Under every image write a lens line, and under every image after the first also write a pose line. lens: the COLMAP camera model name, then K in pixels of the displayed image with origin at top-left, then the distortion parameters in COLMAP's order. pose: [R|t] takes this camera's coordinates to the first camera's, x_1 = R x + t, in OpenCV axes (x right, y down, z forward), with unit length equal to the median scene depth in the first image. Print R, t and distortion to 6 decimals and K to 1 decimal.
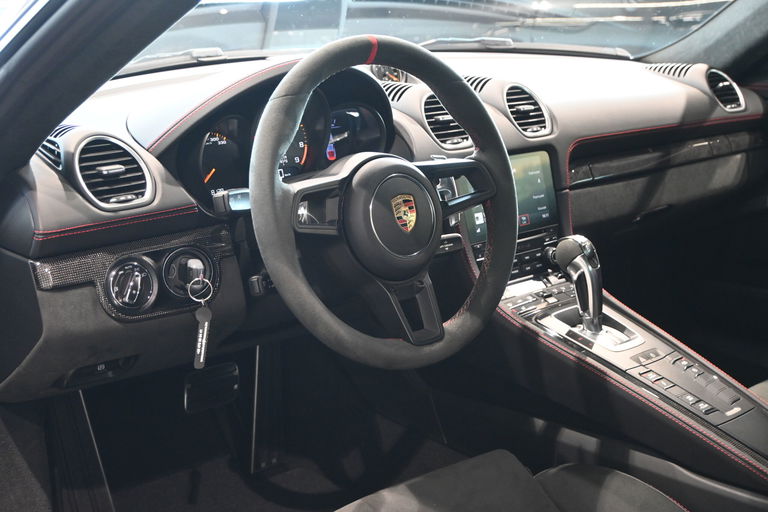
lens RADIAL K [[1039.8, 0, 384.0], [0, 1039.8, 256.0], [0, 0, 1]] dist [0.001511, 0.000255]
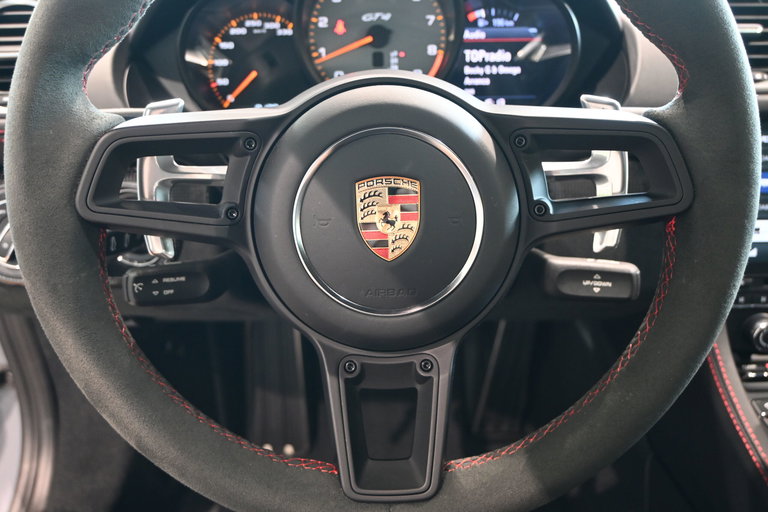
lens RADIAL K [[729.4, 0, 384.0], [0, 729.4, 256.0], [0, 0, 1]] dist [-0.000392, 0.001530]
pose [[0.772116, 0.258094, -0.580710, 0.186919], [-0.159182, 0.963228, 0.216454, -0.084817], [0.615222, -0.074689, 0.784808, 0.689093]]
